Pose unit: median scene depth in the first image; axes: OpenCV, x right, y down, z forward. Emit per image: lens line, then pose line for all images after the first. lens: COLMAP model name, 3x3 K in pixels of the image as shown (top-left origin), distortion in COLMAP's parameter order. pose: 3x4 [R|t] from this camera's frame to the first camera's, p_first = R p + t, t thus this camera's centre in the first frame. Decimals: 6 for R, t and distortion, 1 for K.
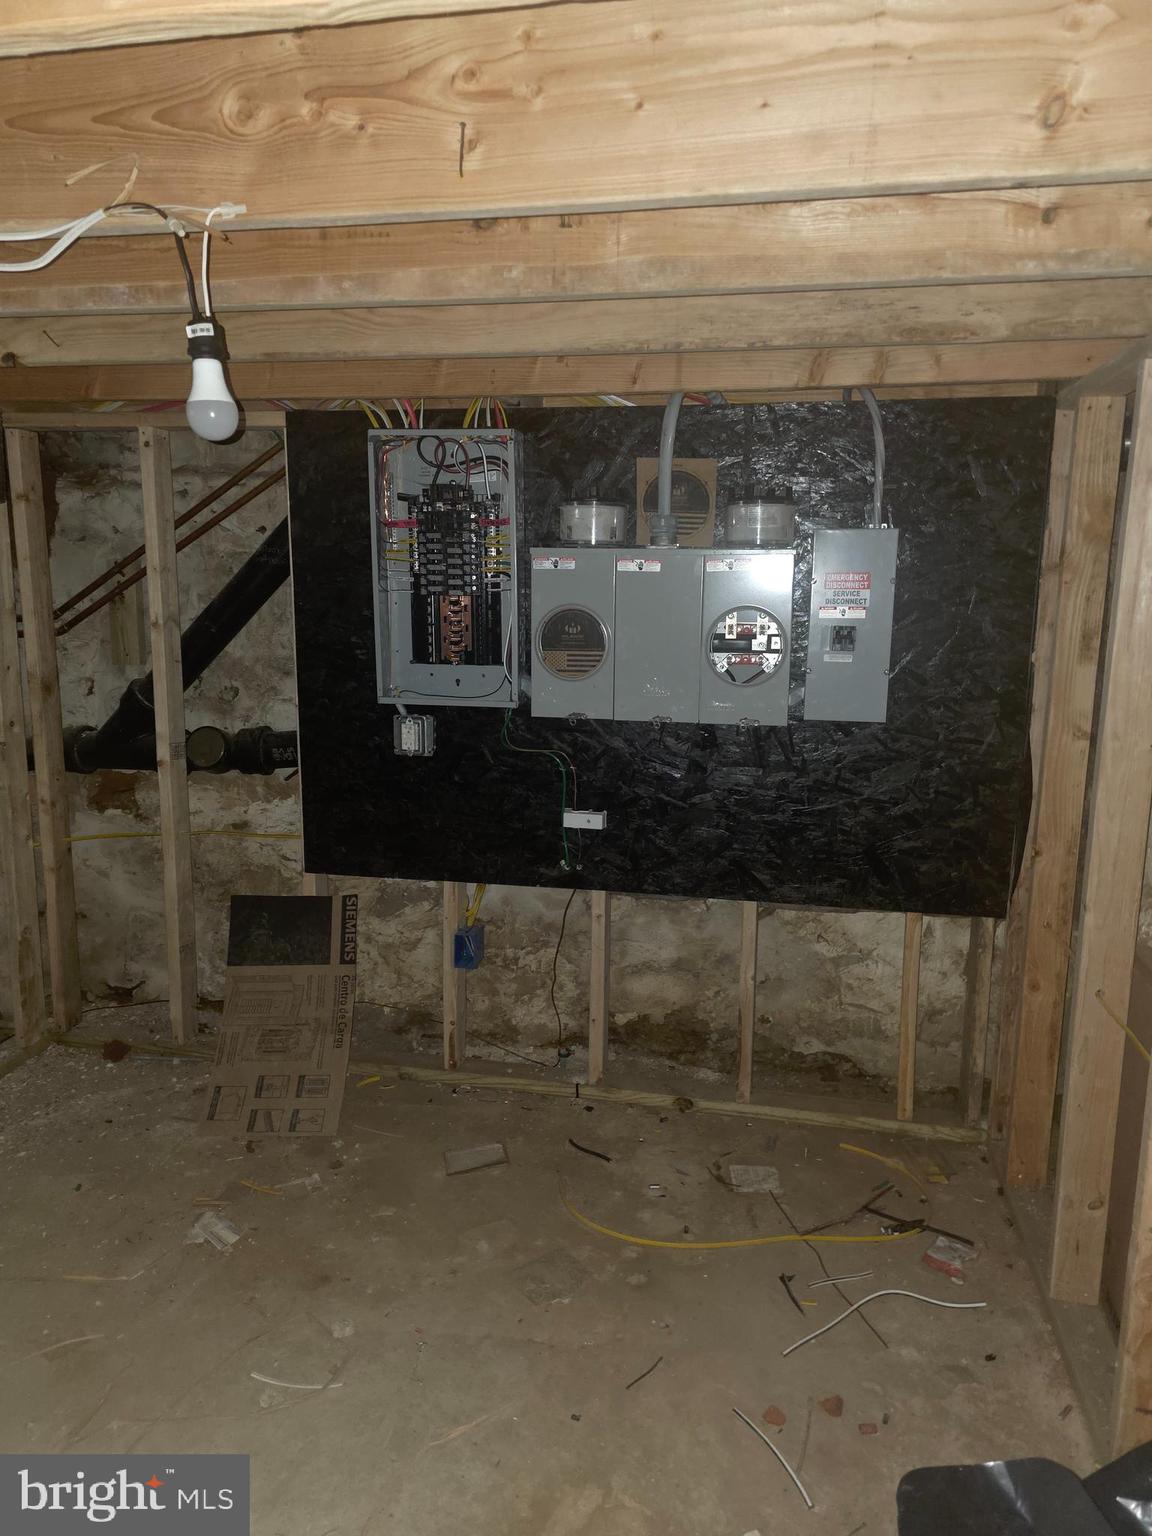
lens RADIAL K [[1012.5, 0, 580.9], [0, 1012.5, 741.3], [0, 0, 1]] dist [0.077089, -0.063122]
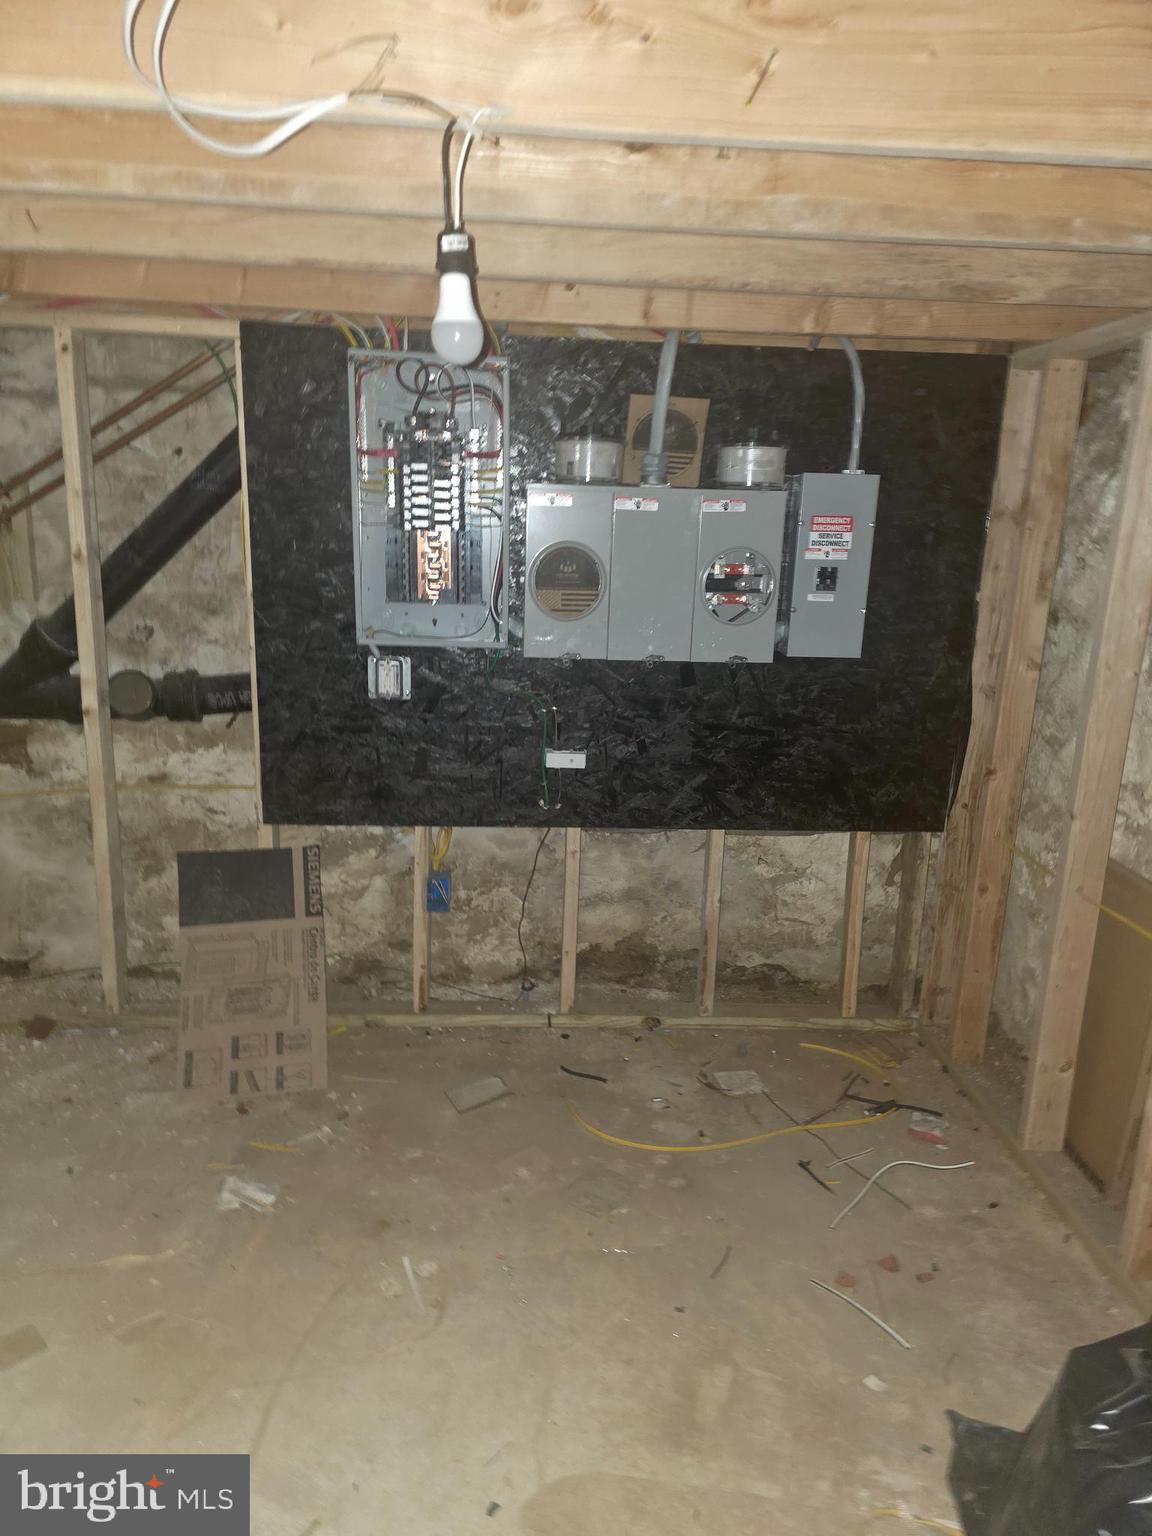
lens RADIAL K [[1015.6, 0, 568.0], [0, 1015.6, 750.4], [0, 0, 1]] dist [0.081556, -0.074282]
pose [[0.970784, -0.032830, 0.237698, -0.233421], [0.016679, 0.997433, 0.069641, -0.000956], [-0.239374, -0.063642, 0.968839, 0.016820]]
